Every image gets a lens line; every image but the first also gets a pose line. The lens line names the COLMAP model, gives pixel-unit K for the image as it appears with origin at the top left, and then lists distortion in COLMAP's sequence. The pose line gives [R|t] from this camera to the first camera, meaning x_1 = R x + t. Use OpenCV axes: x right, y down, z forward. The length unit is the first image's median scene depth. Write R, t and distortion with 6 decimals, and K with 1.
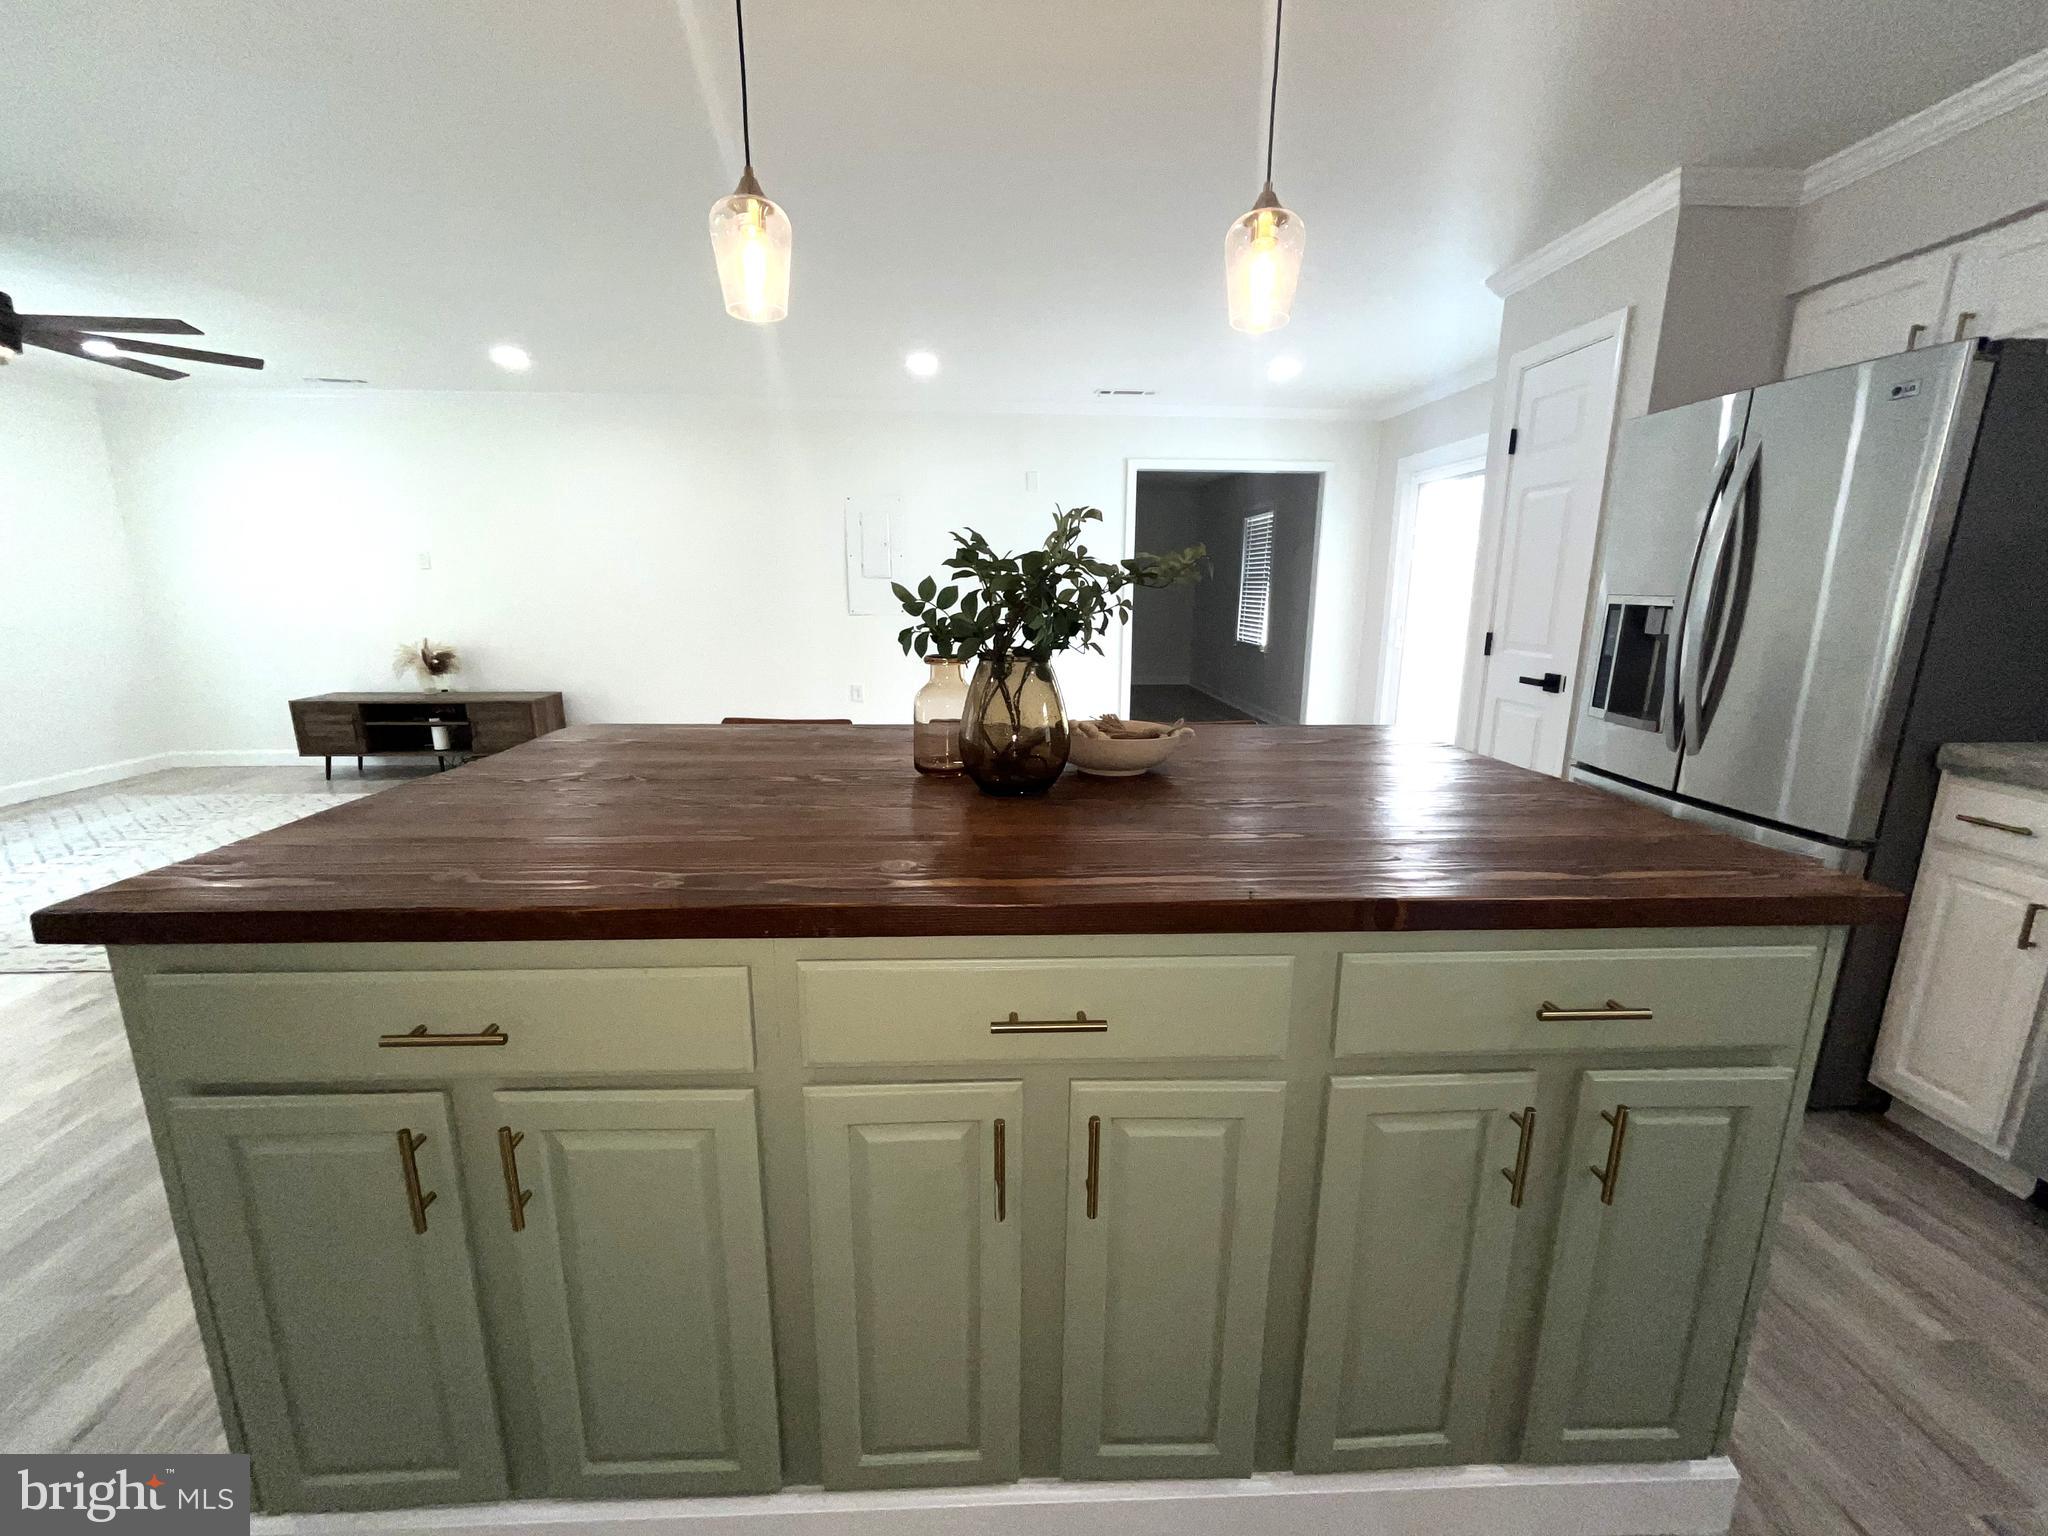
lens RADIAL K [[840.1, 0, 1016.2], [0, 840.1, 771.5], [0, 0, 1]] dist [-0.003539, 0.000163]
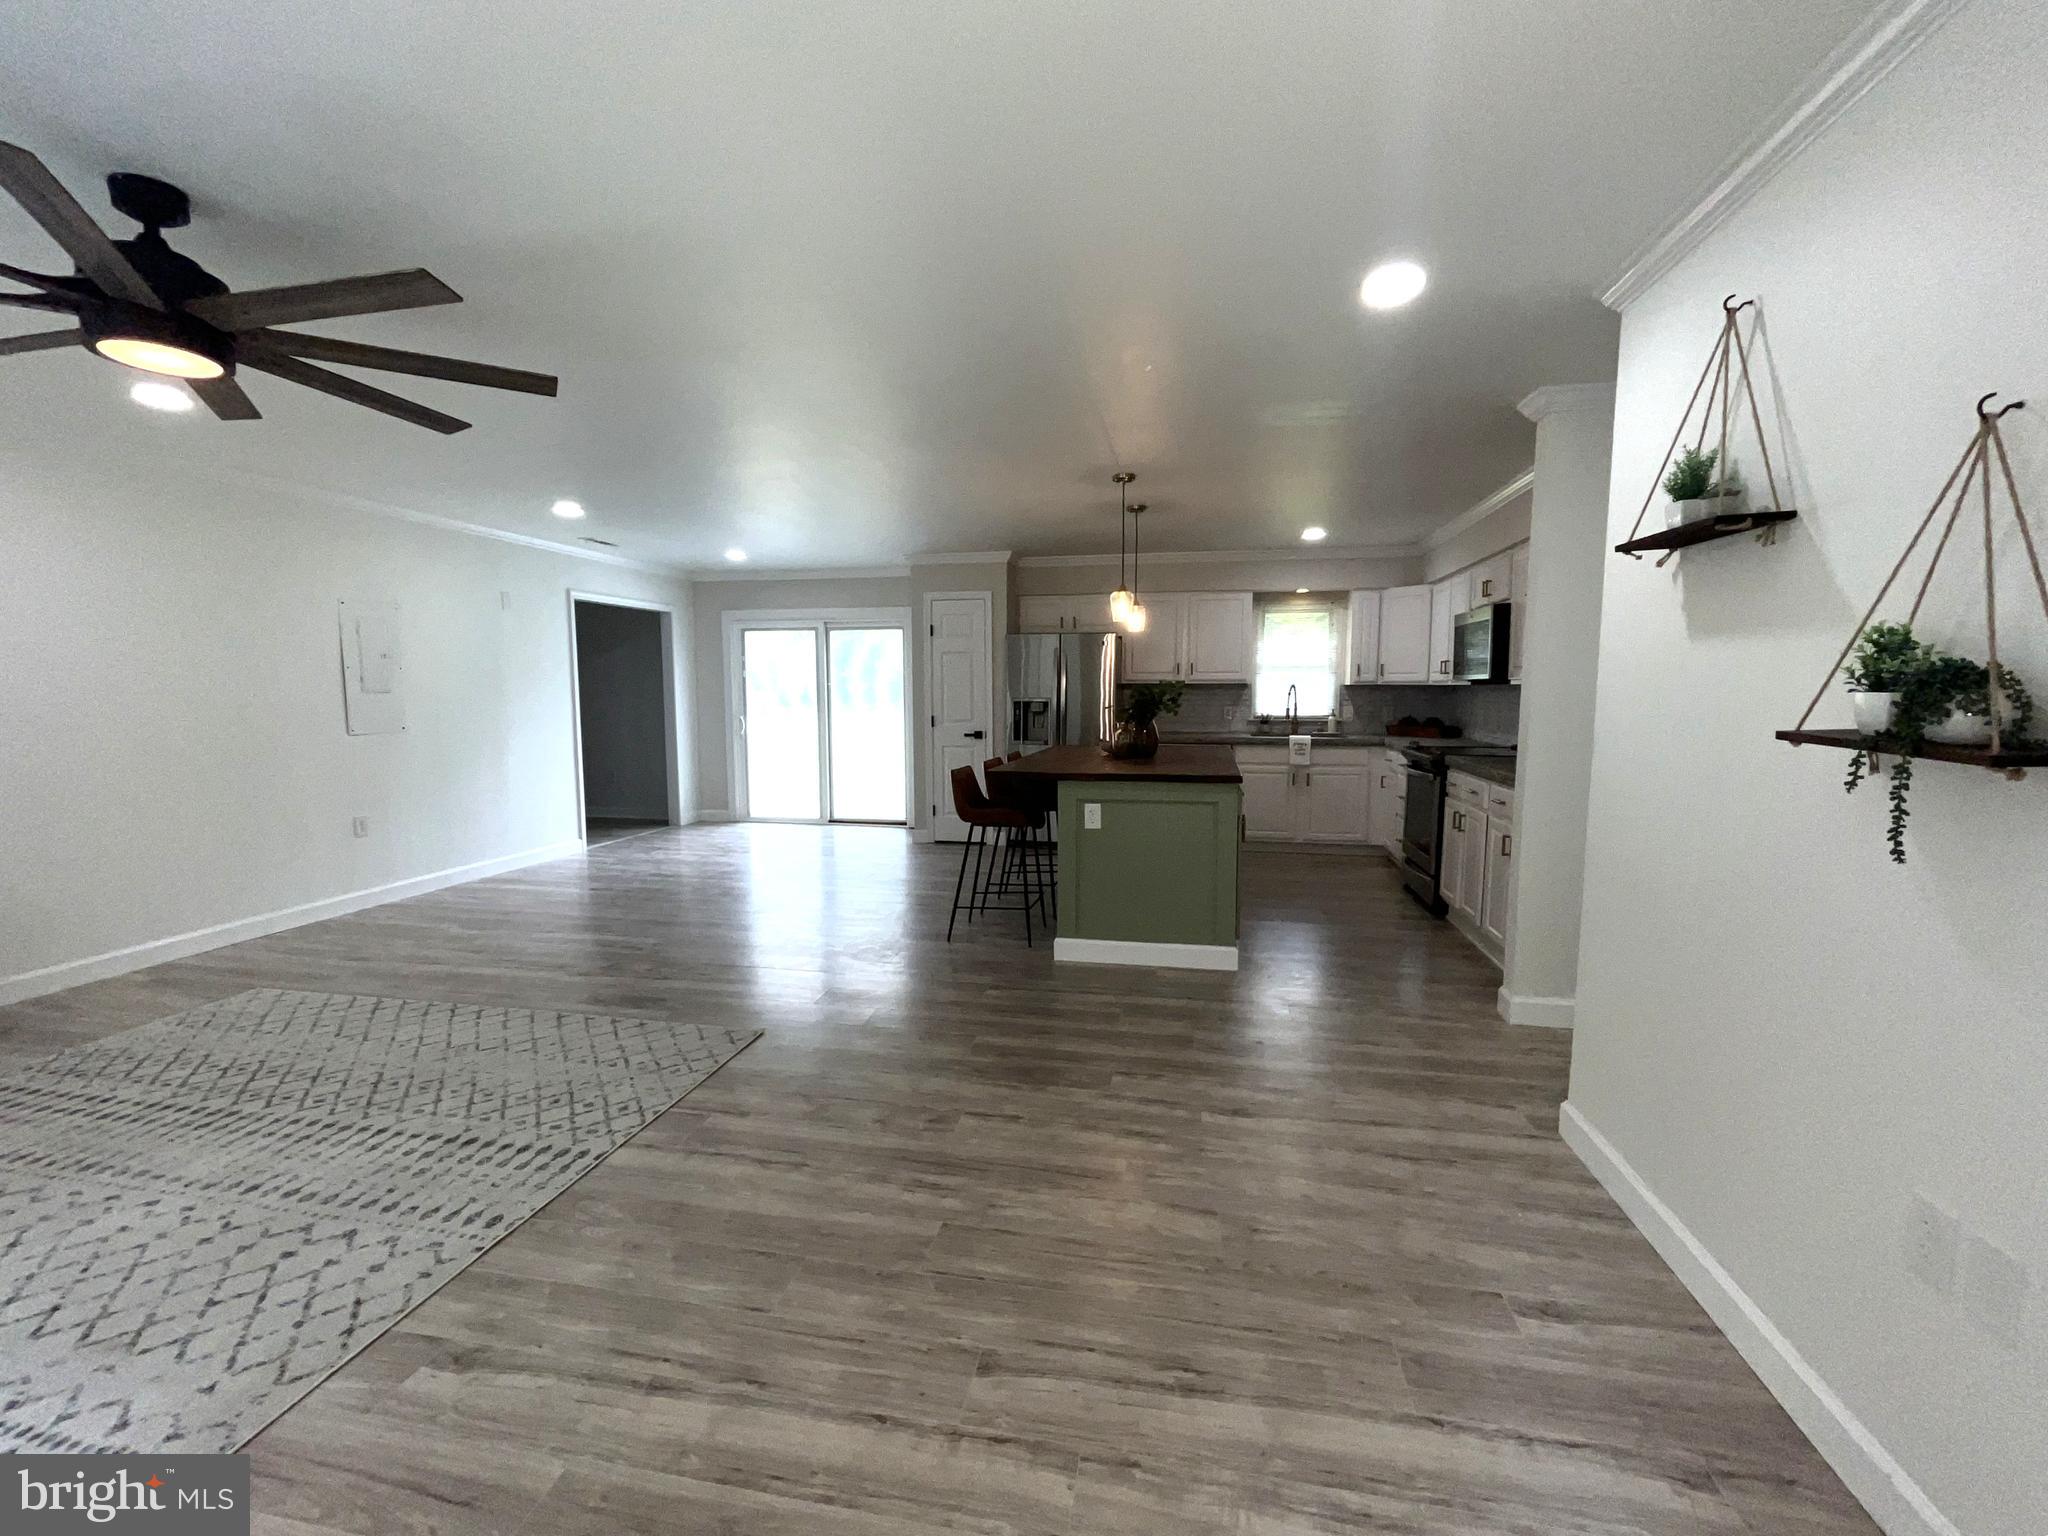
lens RADIAL K [[884.4, 0, 1015.5], [0, 884.4, 776.8], [0, 0, 1]] dist [-0.004536, 0.000692]
pose [[0.250494, -0.102315, 0.962696, -1.734259], [0.212550, 0.975950, 0.048418, -0.088708], [-0.944497, 0.192493, 0.266216, 0.261023]]
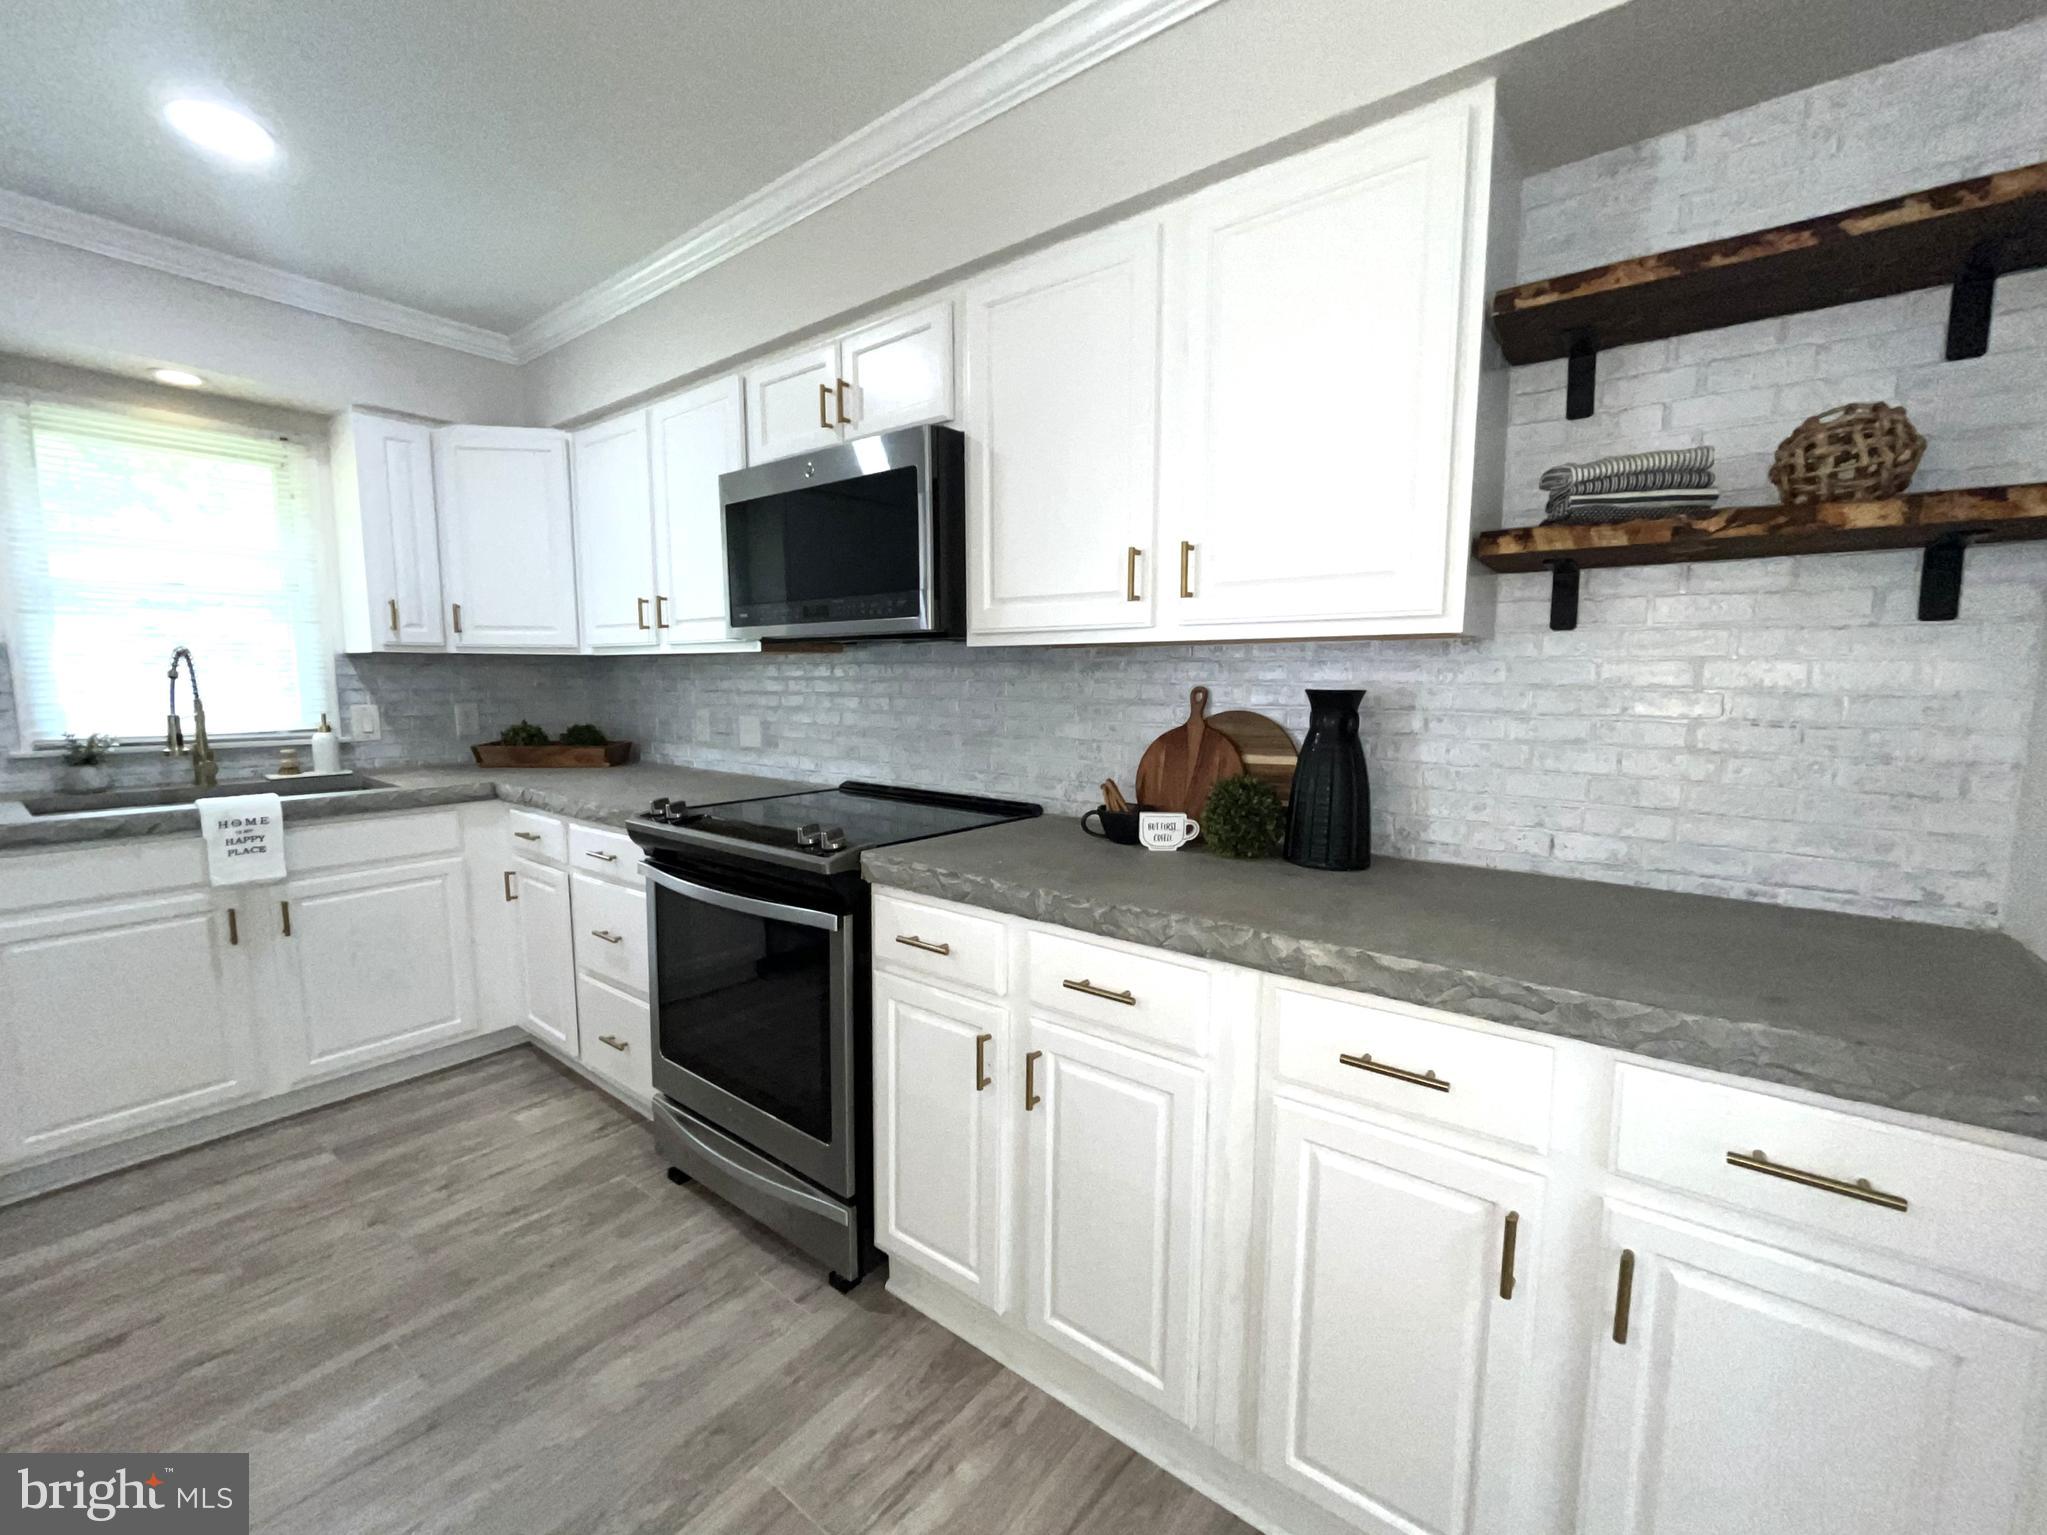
lens RADIAL K [[839.7, 0, 1016.7], [0, 839.7, 773.6], [0, 0, 1]] dist [-0.003539, 0.000163]
pose [[-0.758039, -0.083492, 0.646843, -0.305932], [0.133366, 0.950973, 0.279040, -0.058514], [-0.638428, 0.297790, -0.709740, 0.233105]]
